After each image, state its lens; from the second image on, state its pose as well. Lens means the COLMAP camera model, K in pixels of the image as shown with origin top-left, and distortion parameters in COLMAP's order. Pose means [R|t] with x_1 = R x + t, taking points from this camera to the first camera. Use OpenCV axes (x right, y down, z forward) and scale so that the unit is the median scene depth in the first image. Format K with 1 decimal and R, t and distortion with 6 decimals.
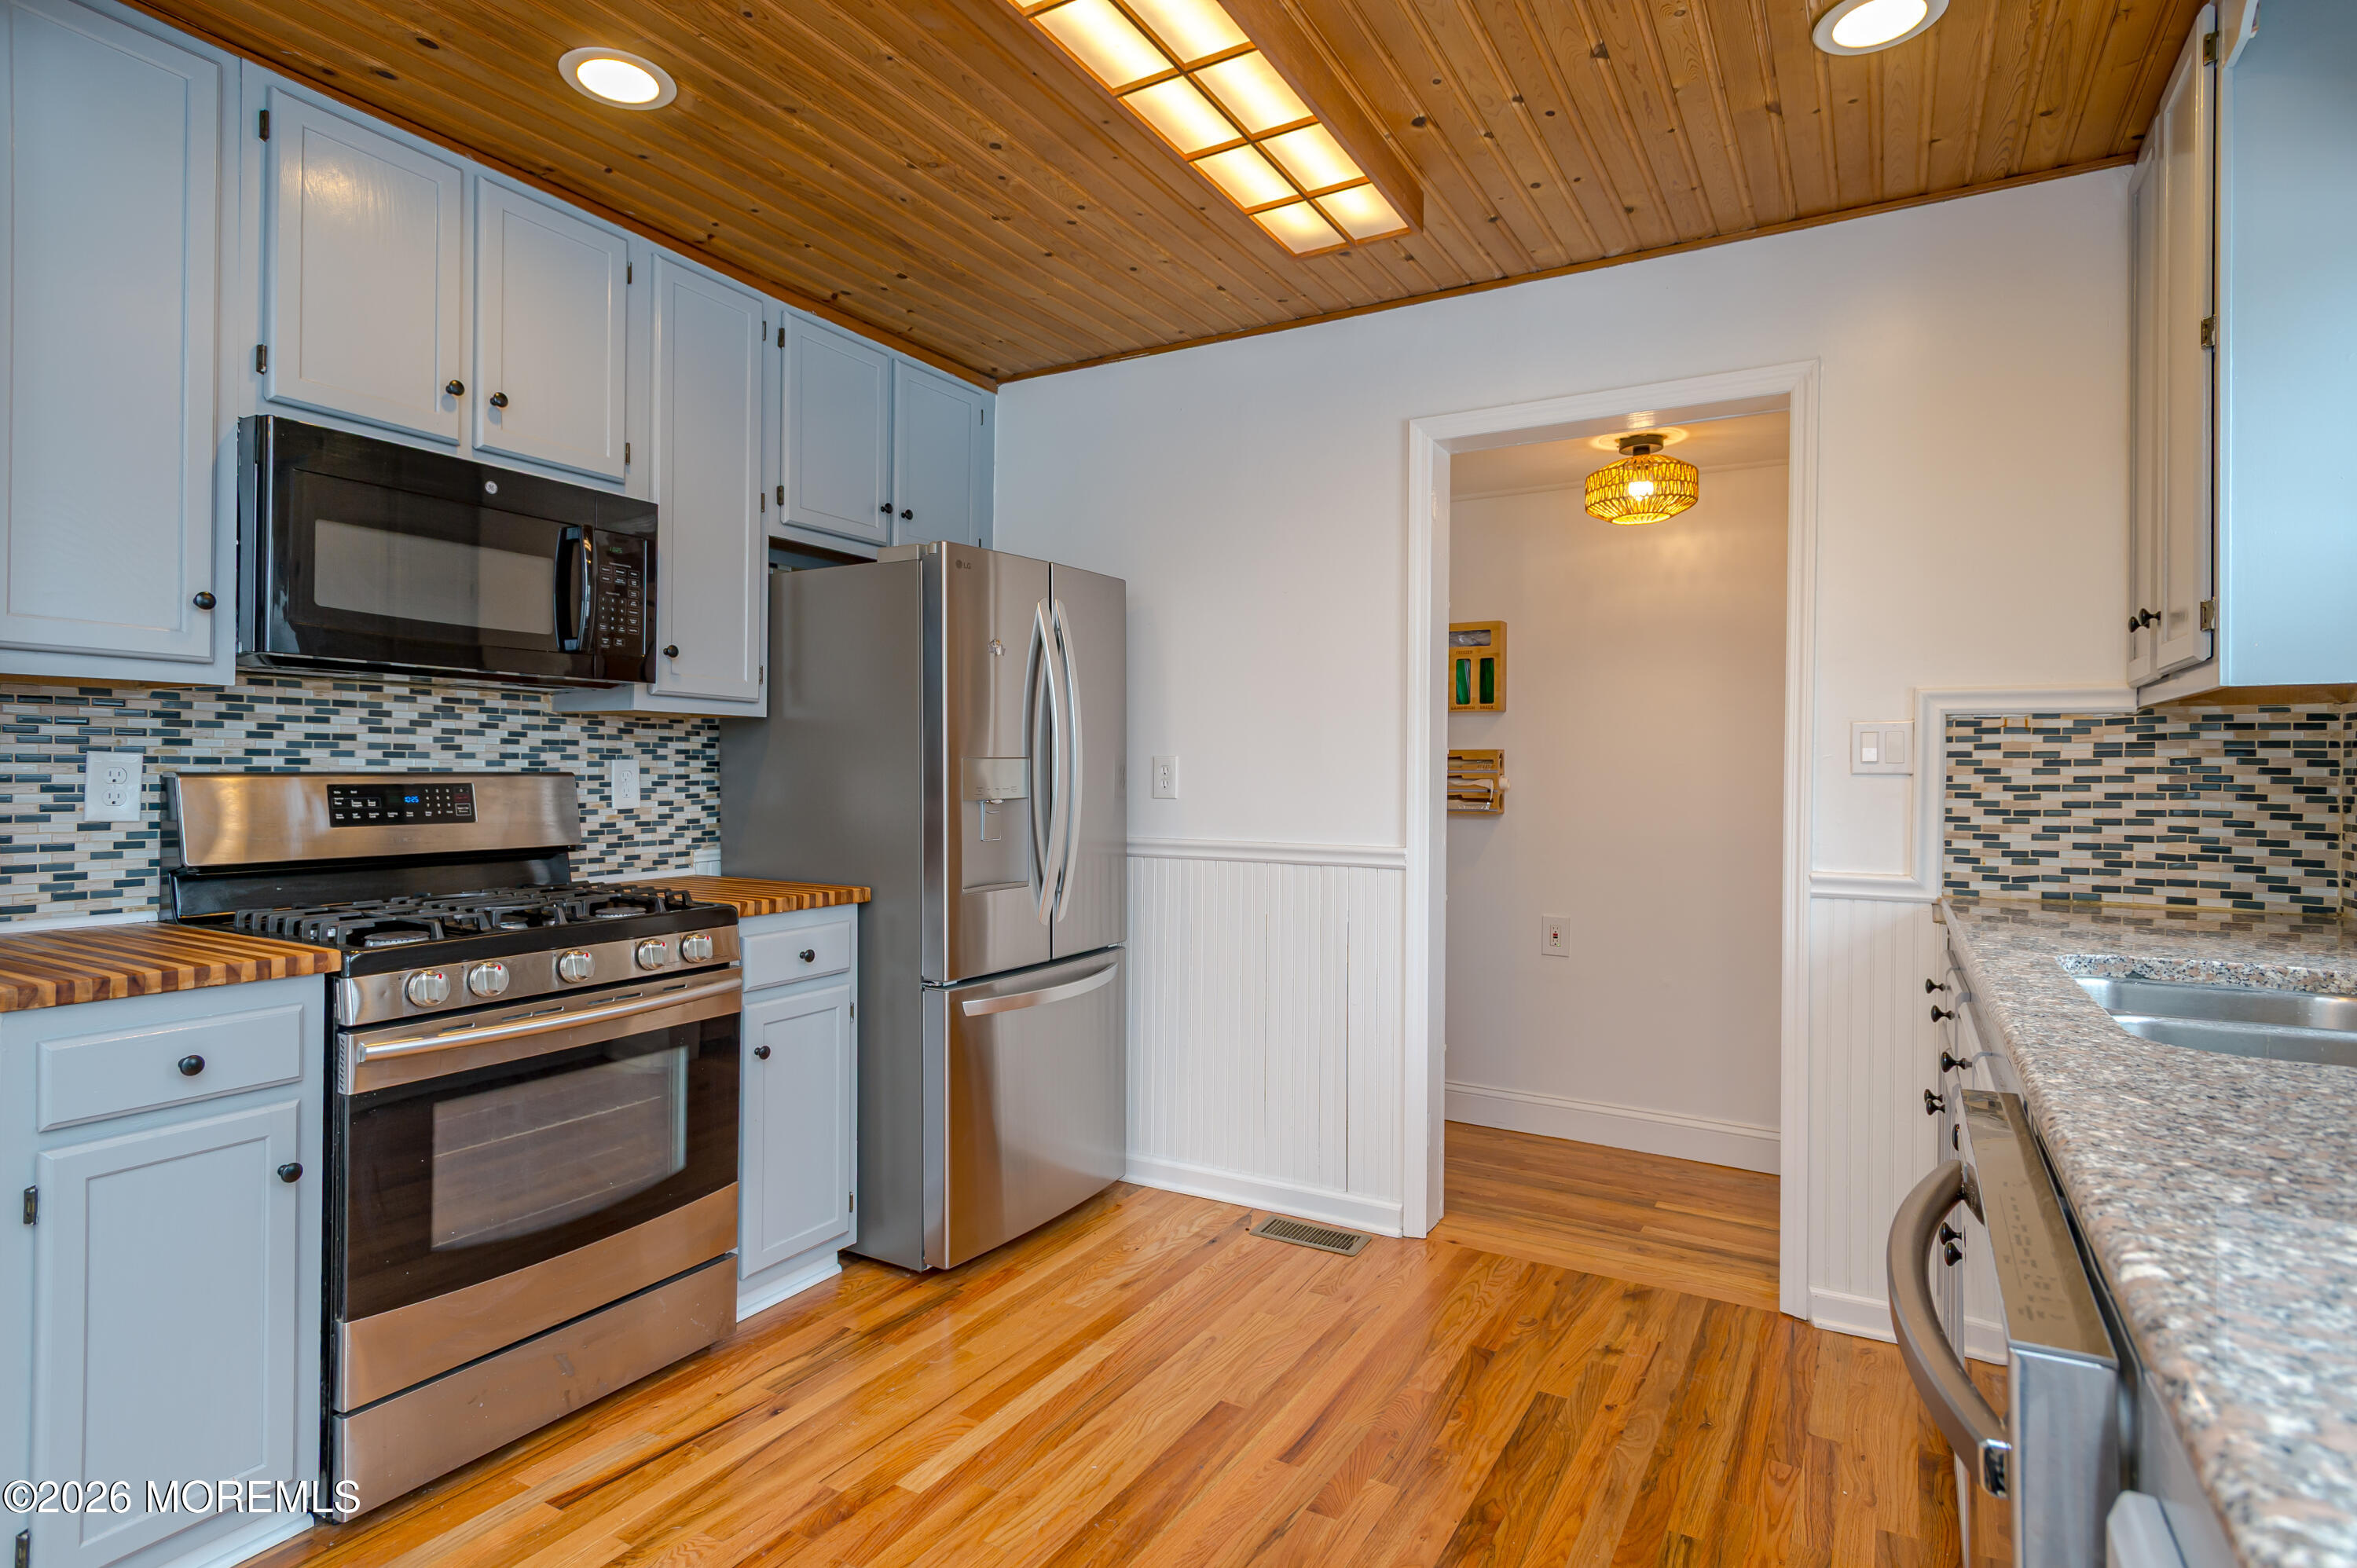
lens RADIAL K [[1240.3, 0, 1164.0], [0, 1240.3, 778.7], [0, 0, 1]] dist [0.024021, -0.006653]
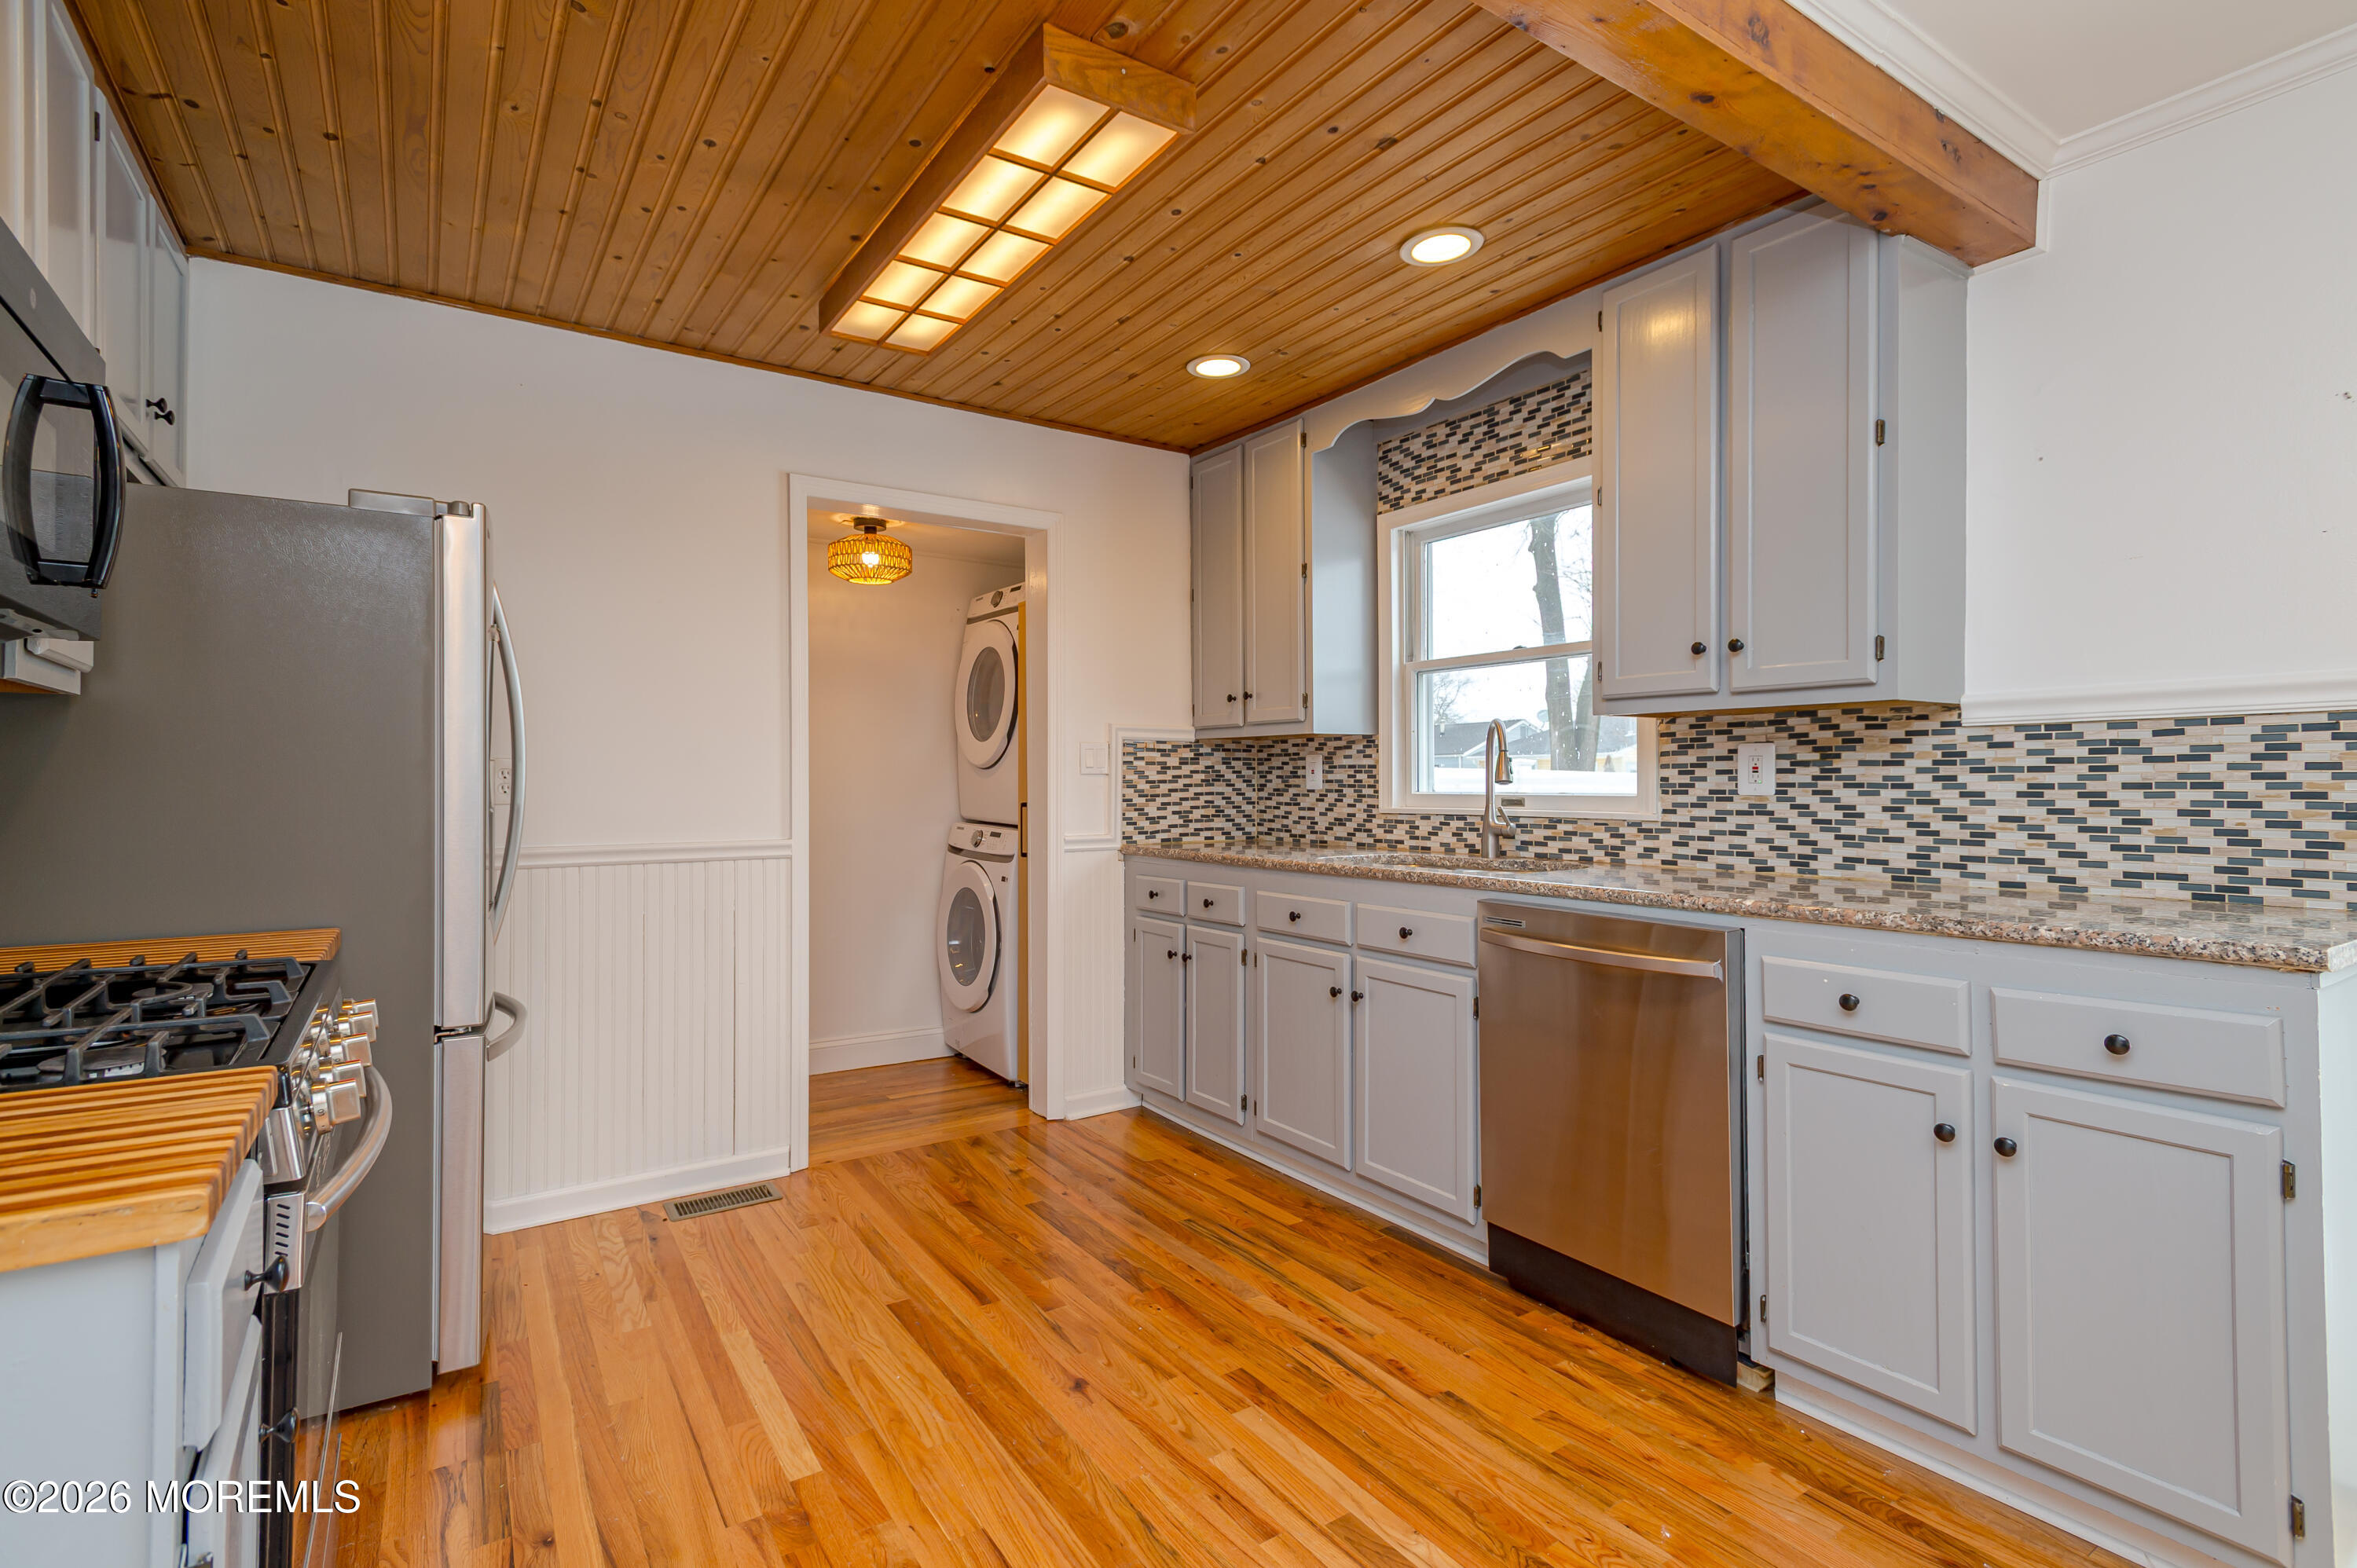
lens RADIAL K [[1094.2, 0, 1178.9], [0, 1094.2, 780.4], [0, 0, 1]] dist [0.009510, -0.004670]
pose [[0.421820, -0.008760, 0.906638, -0.744860], [0.009796, 0.999939, 0.005104, -0.002350], [-0.906627, 0.006728, 0.421880, 0.306134]]
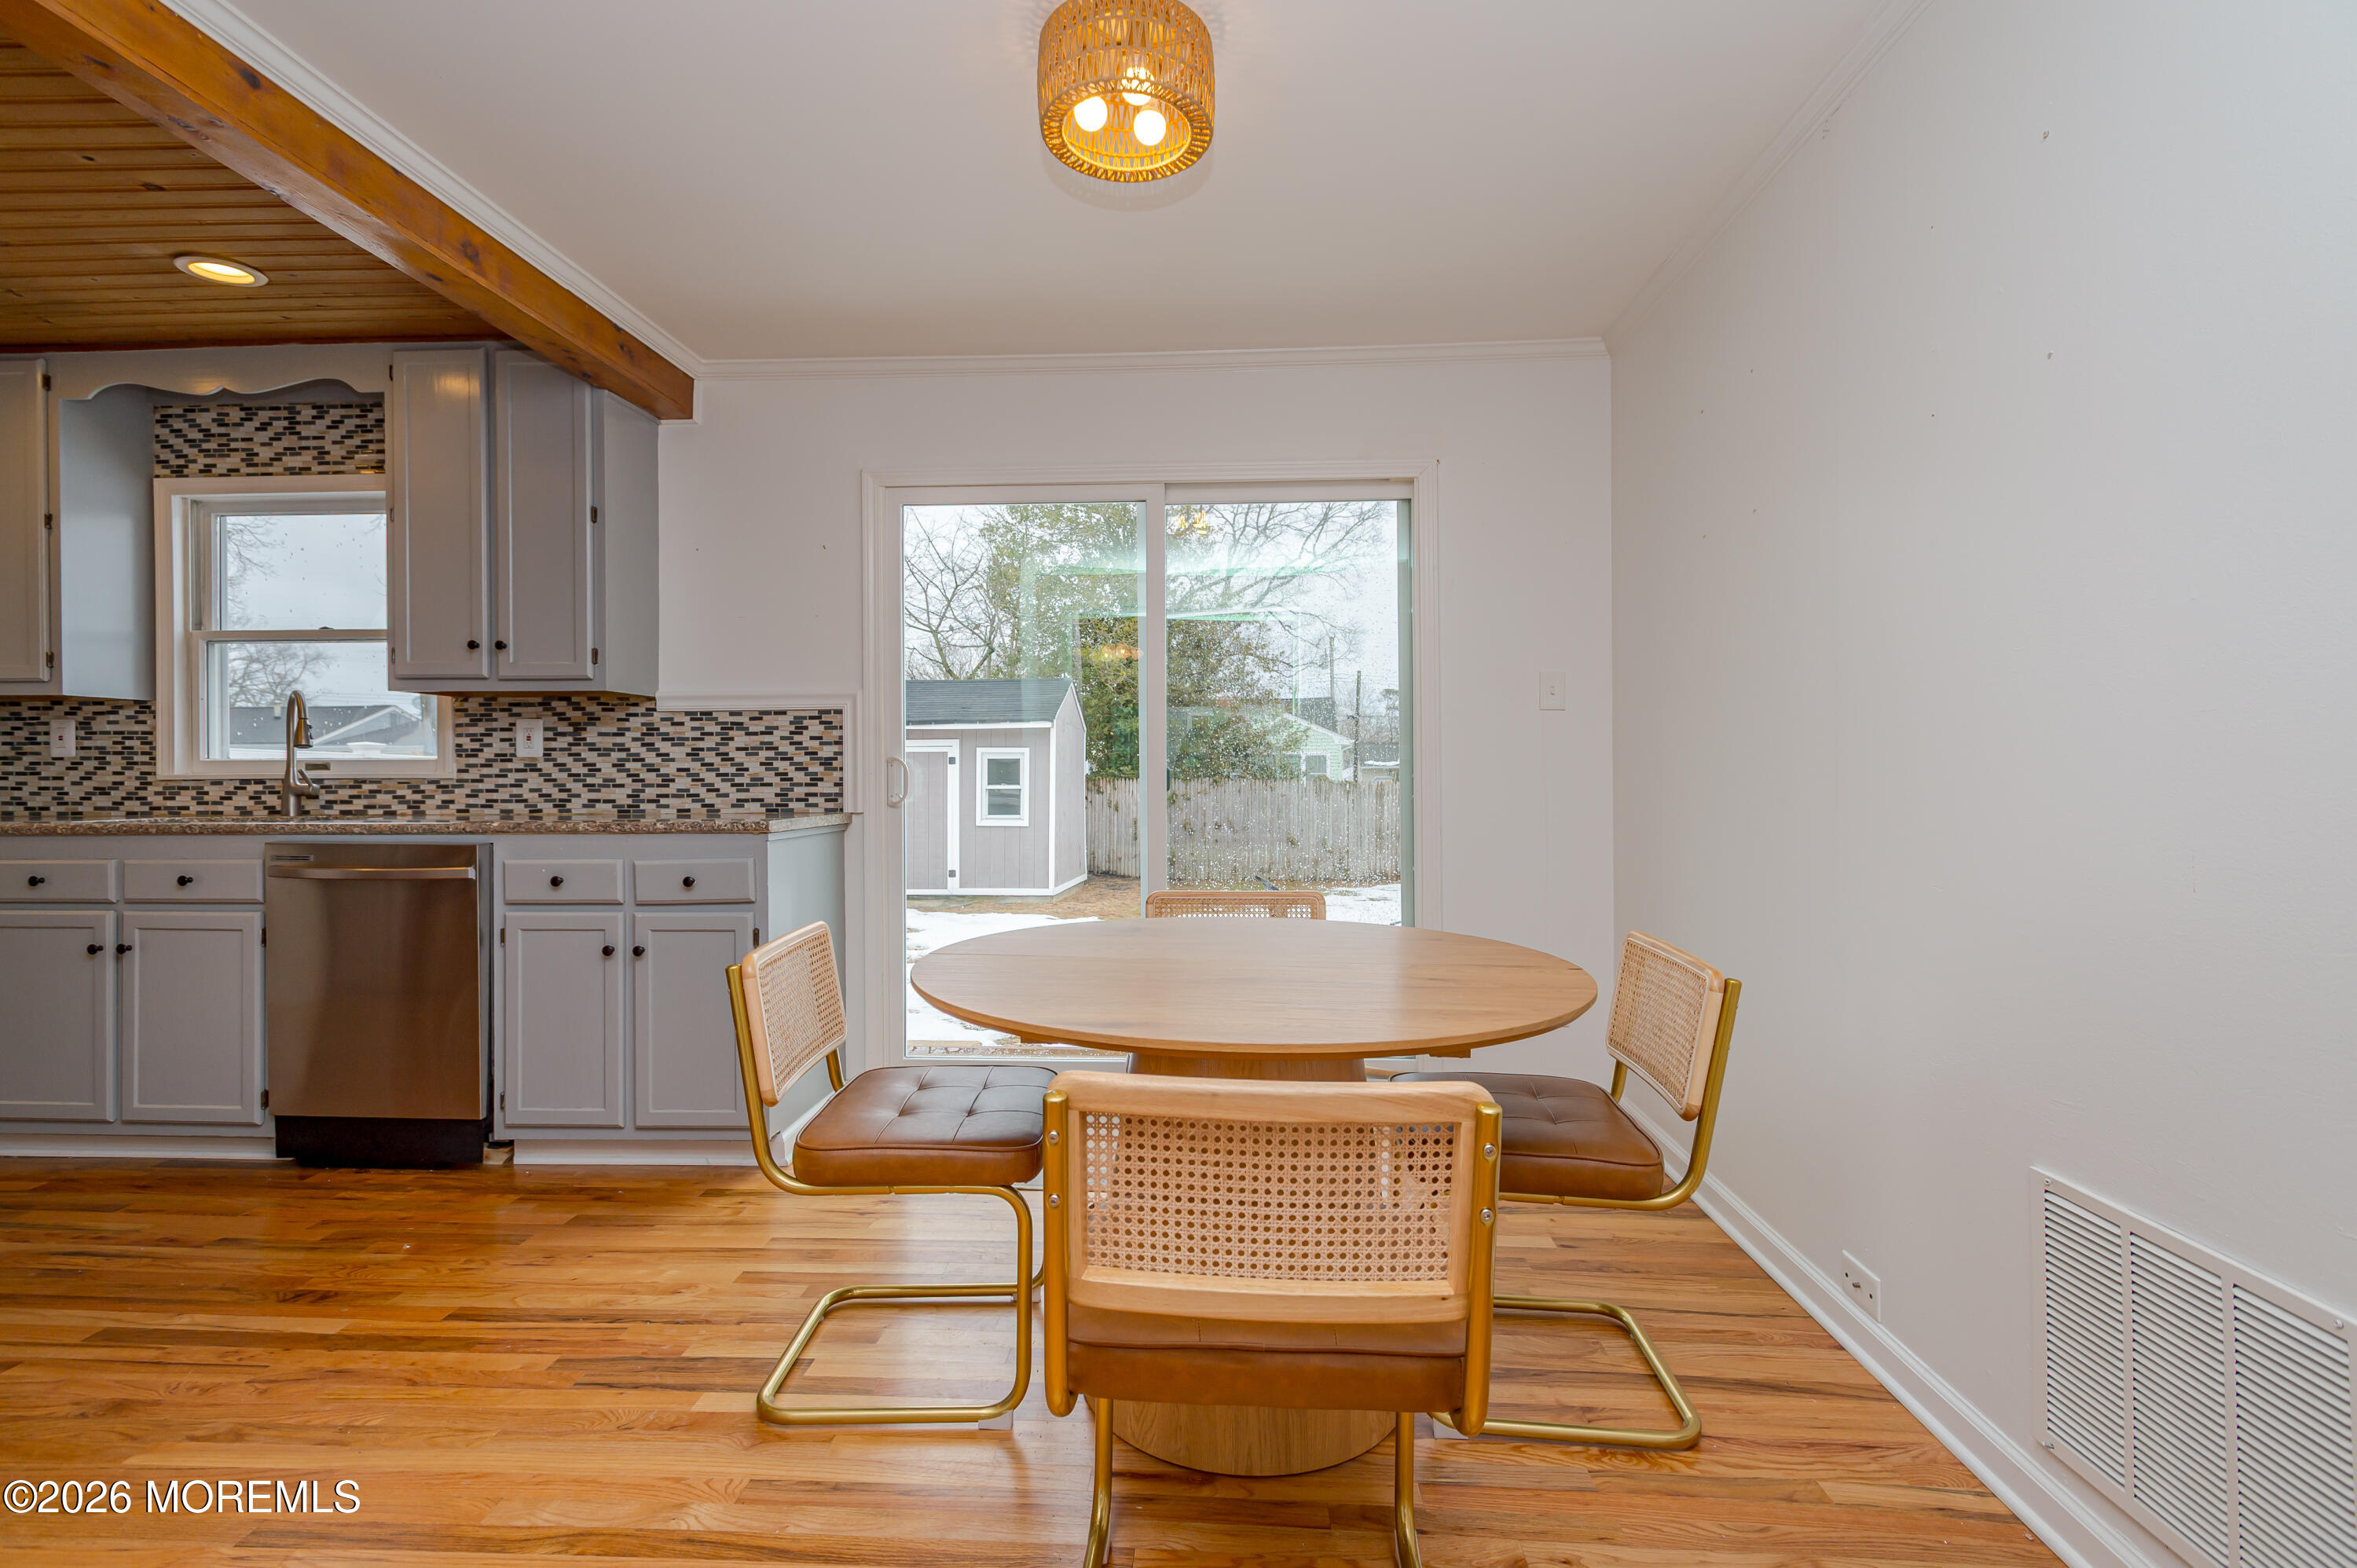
lens RADIAL K [[1094.2, 0, 1187.0], [0, 1094.2, 778.5], [0, 0, 1]] dist [0.009510, -0.004670]
pose [[-0.468012, -0.008226, 0.883684, -1.229688], [0.003461, 0.999932, 0.011142, 0.038602], [-0.883716, 0.008273, -0.467951, 0.156656]]
